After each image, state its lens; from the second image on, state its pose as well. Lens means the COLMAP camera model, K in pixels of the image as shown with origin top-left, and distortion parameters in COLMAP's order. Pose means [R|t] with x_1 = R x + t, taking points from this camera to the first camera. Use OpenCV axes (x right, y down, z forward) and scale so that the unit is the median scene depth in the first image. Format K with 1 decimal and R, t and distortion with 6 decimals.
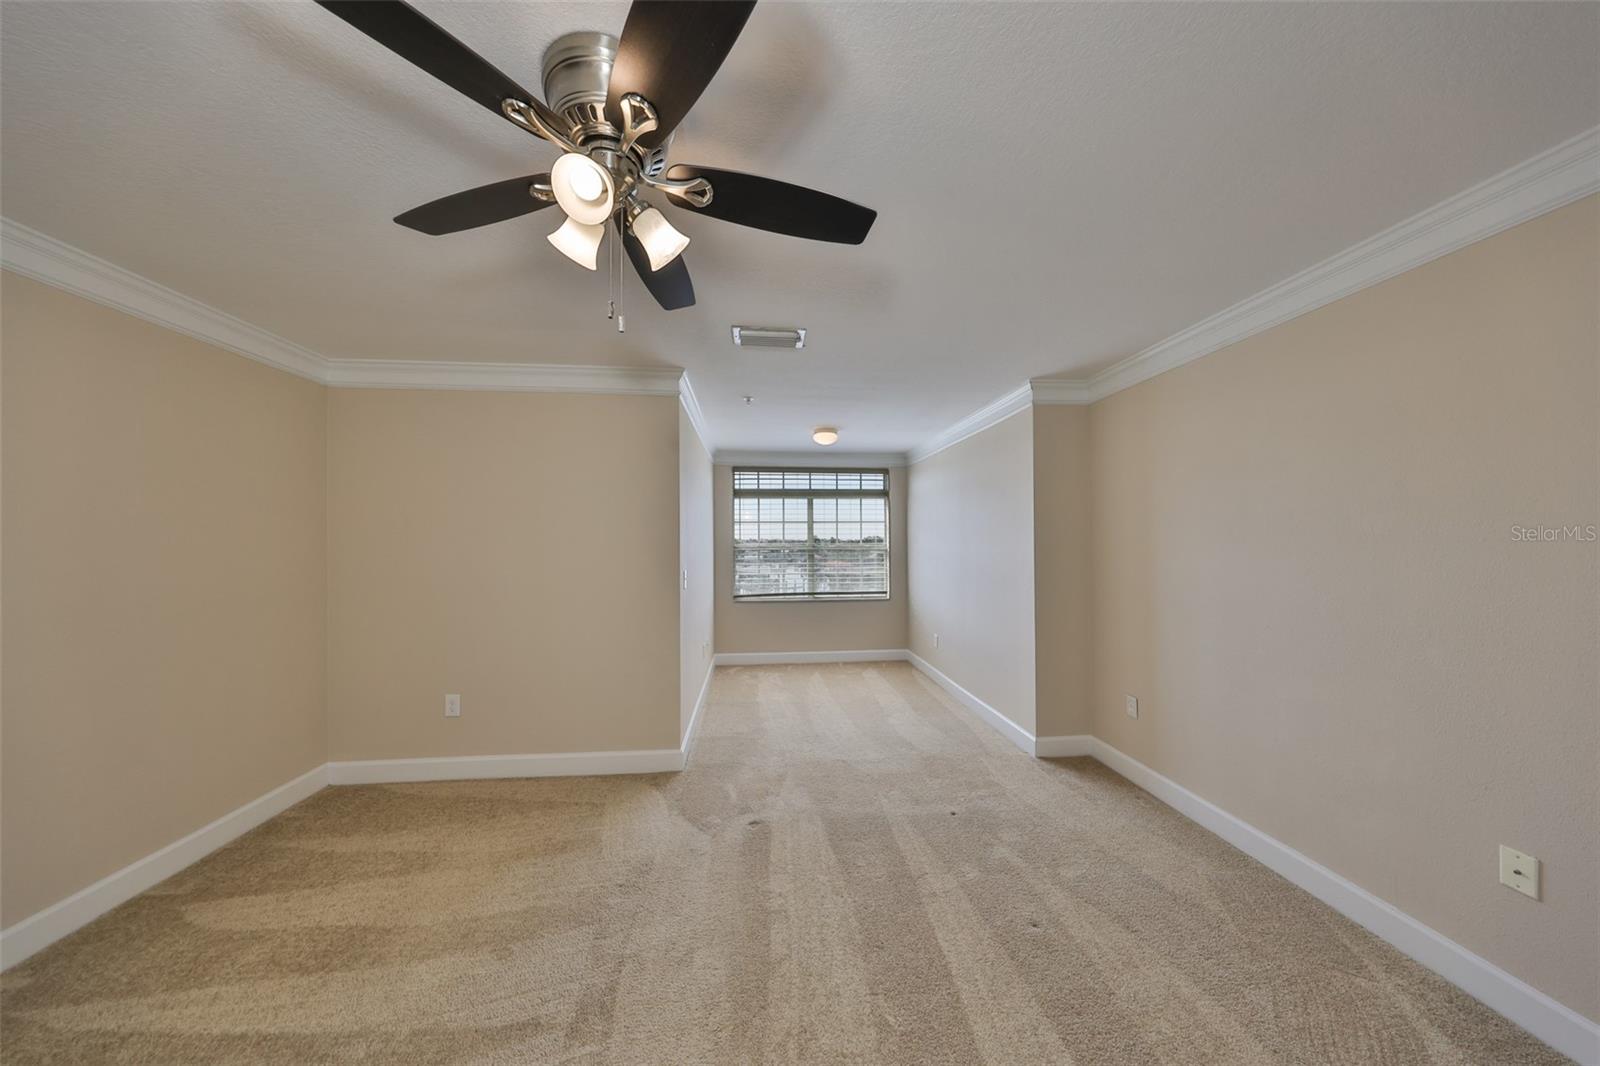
lens RADIAL K [[496.4, 0, 797.0], [0, 496.4, 537.5], [0, 0, 1]] dist [0.000265, 0.000040]
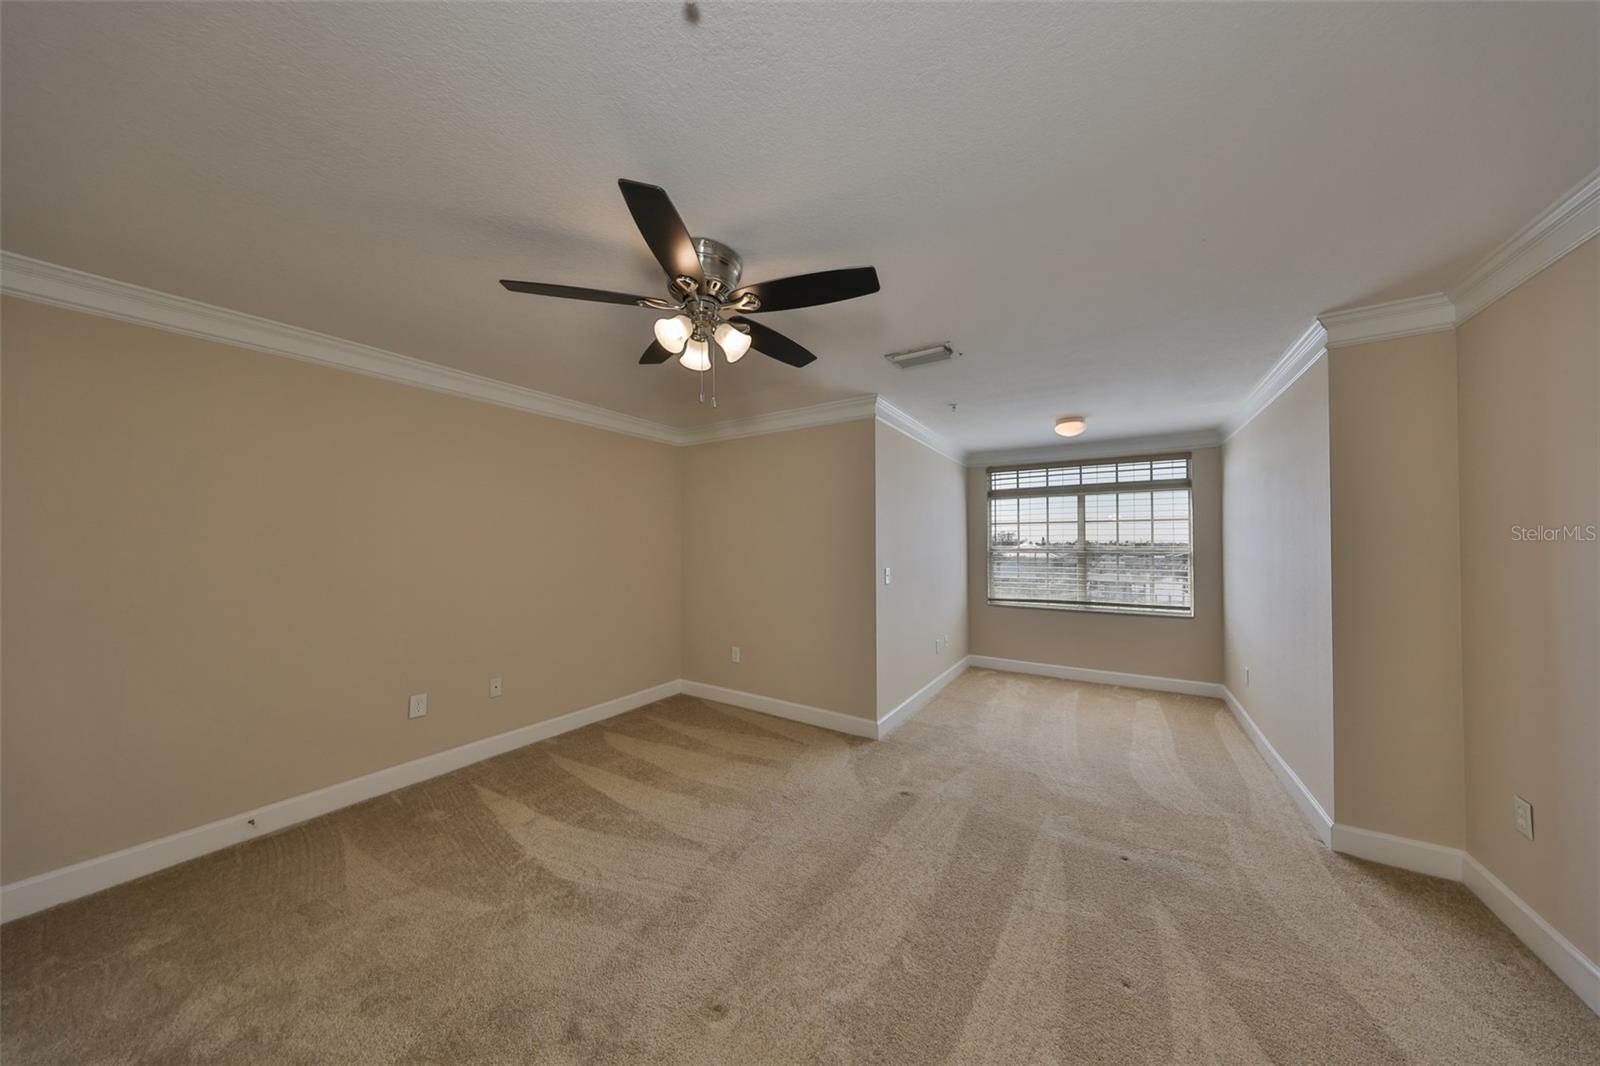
lens RADIAL K [[496.4, 0, 797.0], [0, 496.4, 537.5], [0, 0, 1]] dist [0.000265, 0.000040]
pose [[0.780986, -0.004726, -0.624531, 0.313463], [0.000956, 0.999979, -0.006371, 0.003708], [0.624548, 0.004379, 0.780974, -0.020794]]
